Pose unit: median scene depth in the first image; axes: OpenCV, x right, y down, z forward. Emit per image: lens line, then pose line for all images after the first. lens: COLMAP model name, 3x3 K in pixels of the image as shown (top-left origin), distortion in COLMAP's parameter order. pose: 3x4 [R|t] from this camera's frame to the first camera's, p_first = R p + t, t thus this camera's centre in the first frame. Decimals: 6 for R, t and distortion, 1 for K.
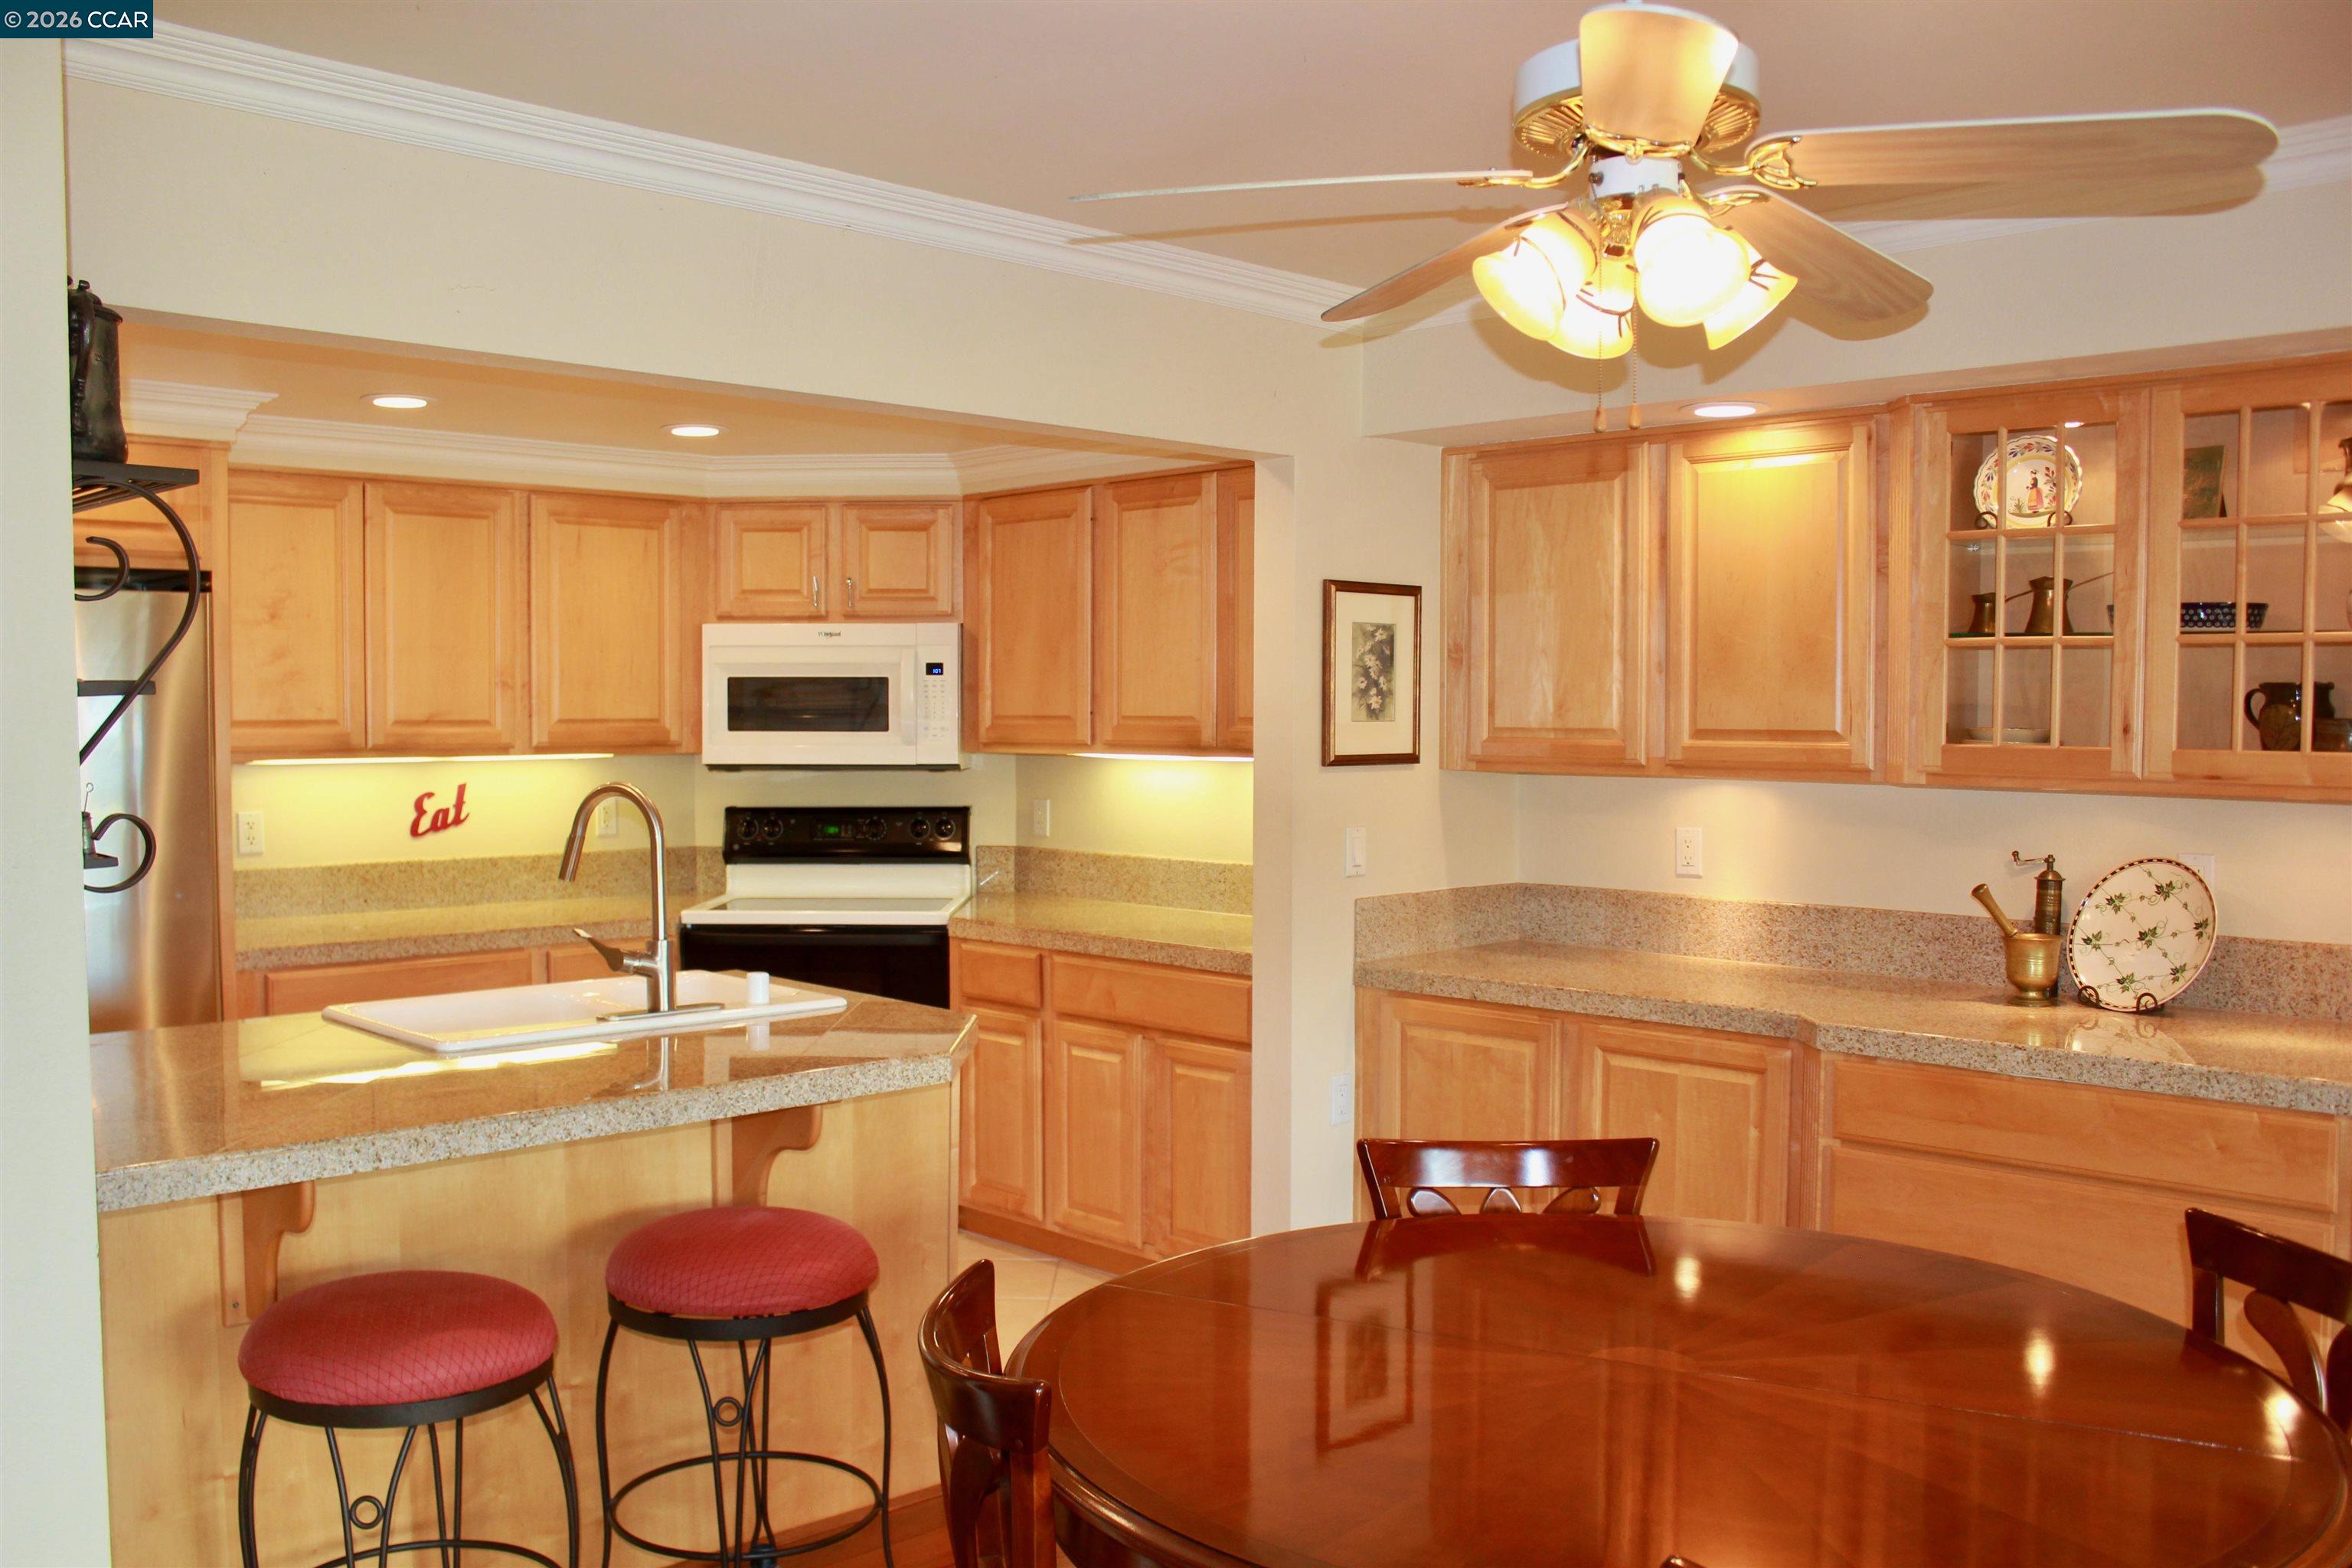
lens RADIAL K [[1993.8, 0, 1130.9], [0, 1993.8, 814.8], [0, 0, 1]] dist [-0.162409, 0.145963]
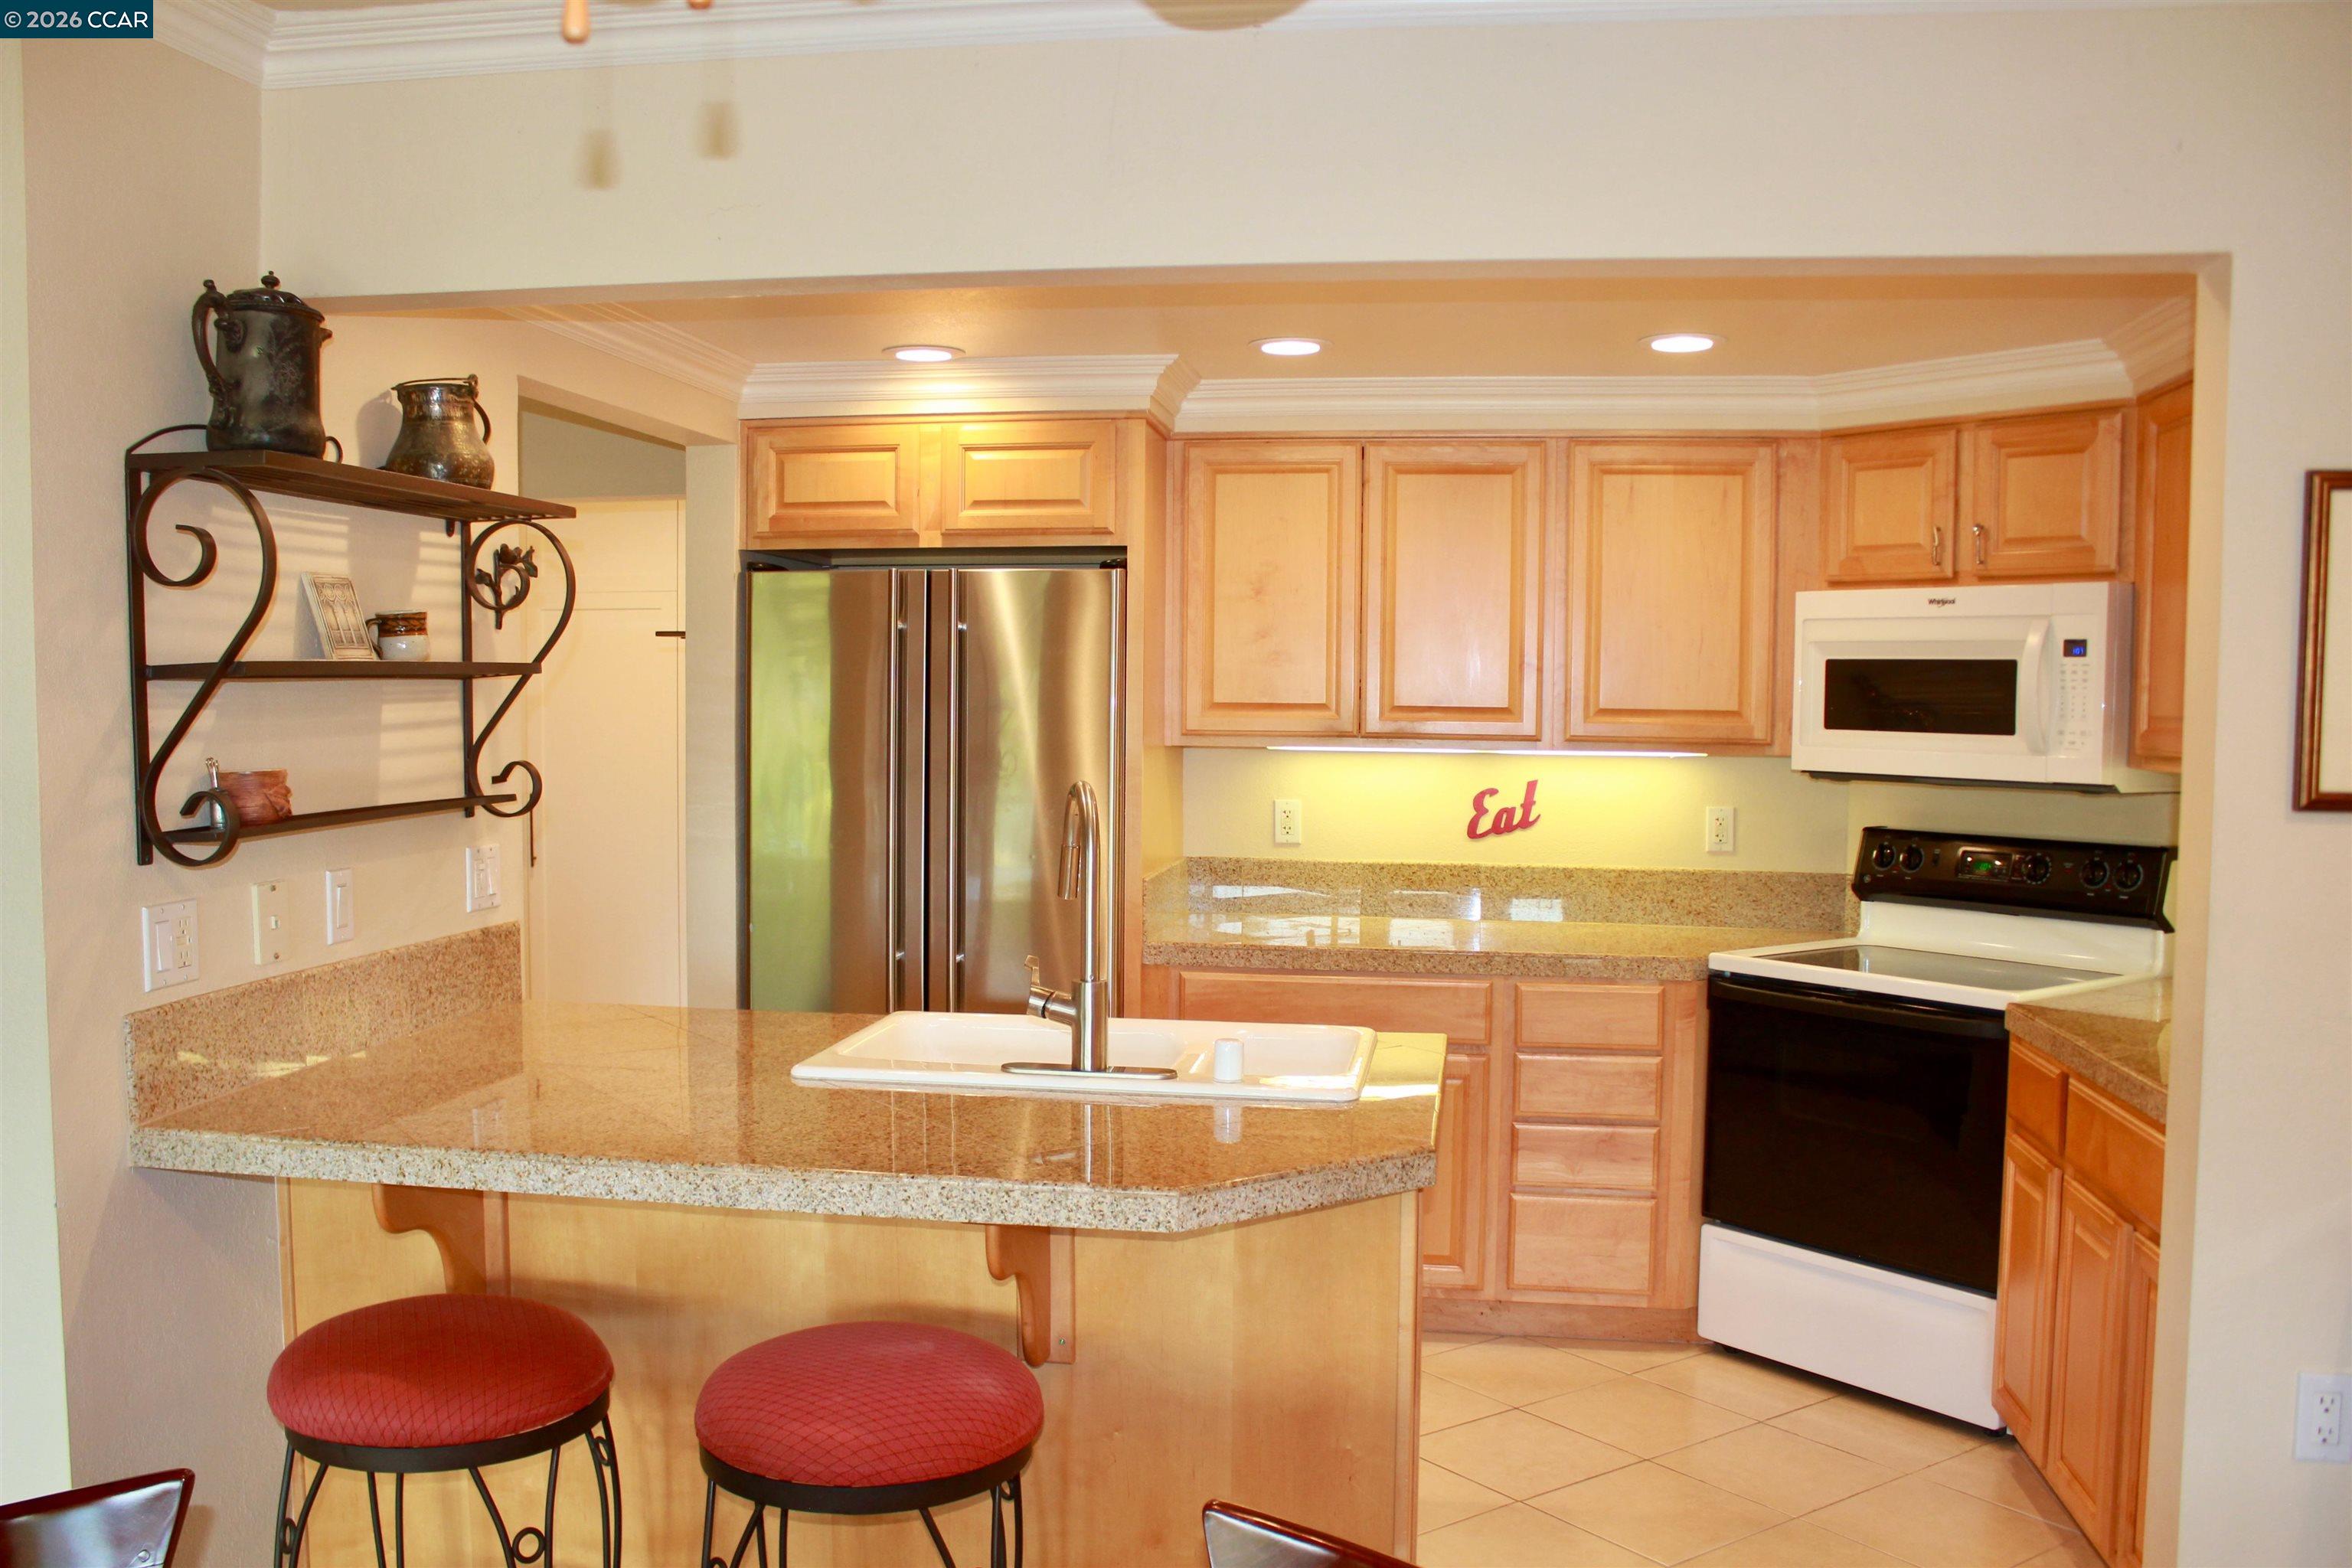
lens RADIAL K [[2009.1, 0, 1145.1], [0, 2009.1, 821.6], [0, 0, 1]] dist [-0.147010, 0.147177]
pose [[0.602233, 0.057486, -0.796248, 0.327307], [-0.050573, 0.998148, 0.033812, -0.023880], [0.796717, 0.019907, 0.604025, 0.407824]]
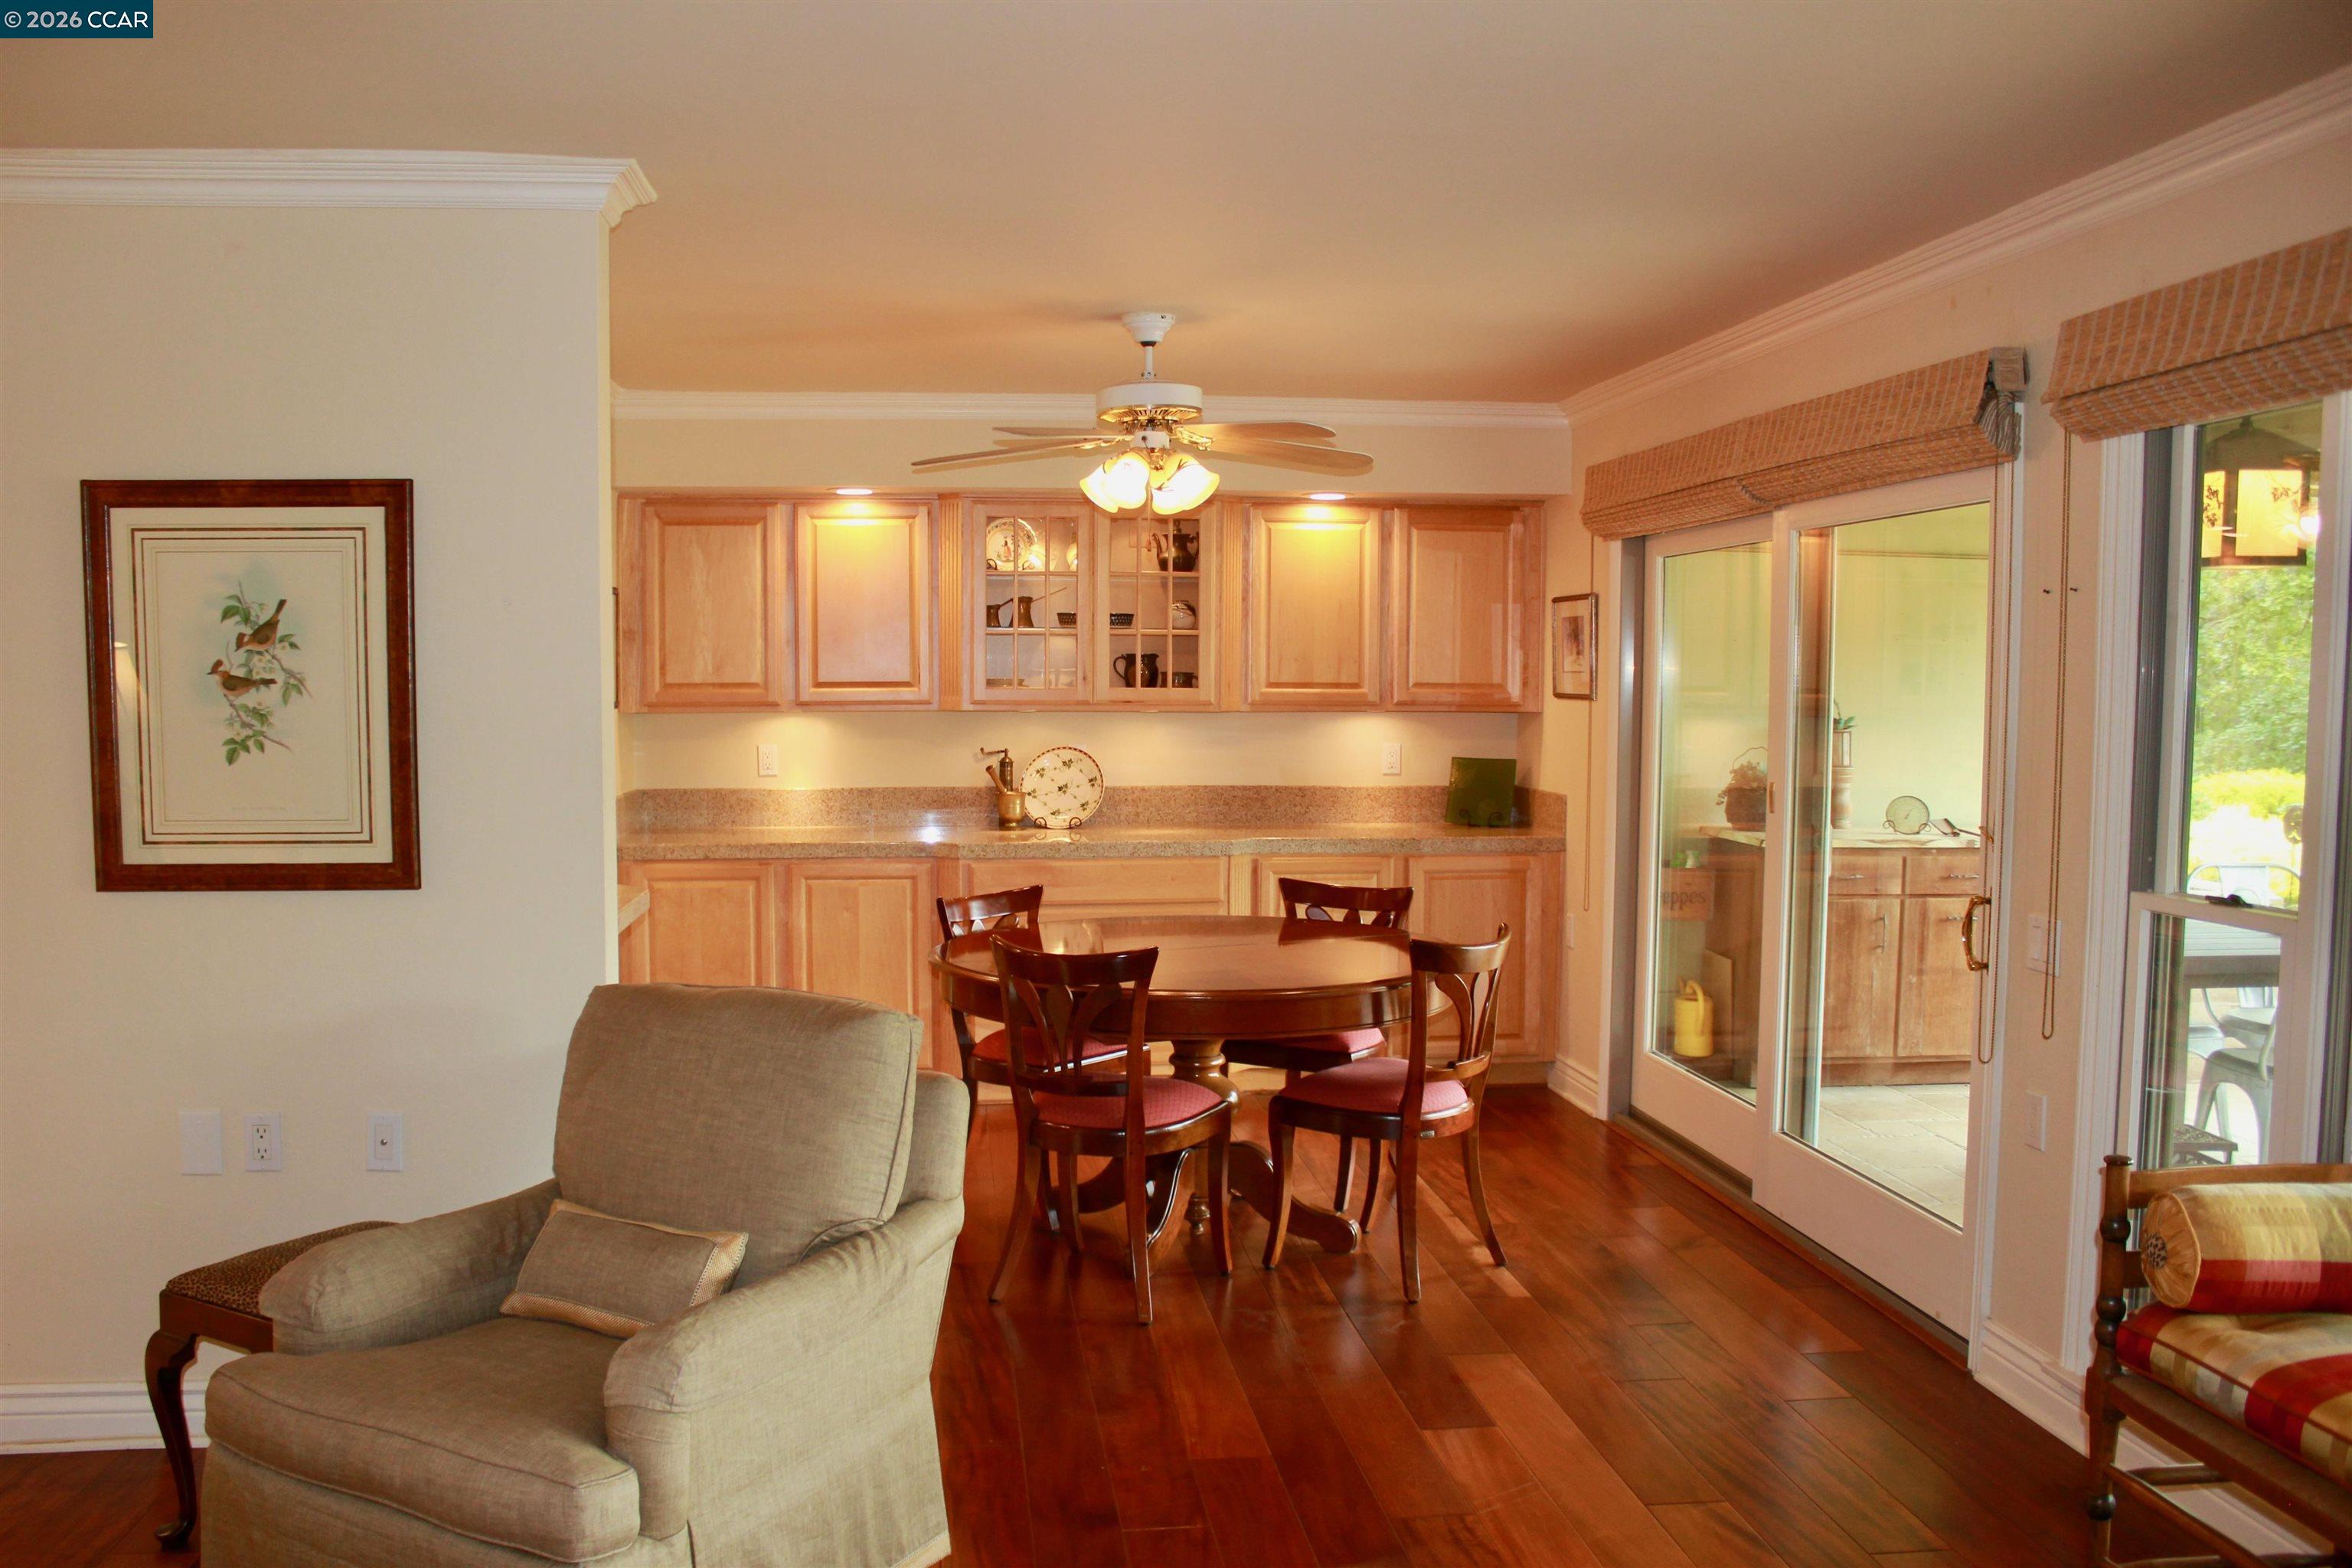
lens RADIAL K [[1968.8, 0, 1142.2], [0, 1968.8, 833.7], [0, 0, 1]] dist [-0.164998, 0.144653]
pose [[0.609212, -0.068277, 0.790063, -0.781333], [0.043171, 0.997665, 0.052929, 0.007220], [-0.791831, 0.001863, 0.610737, -0.191958]]
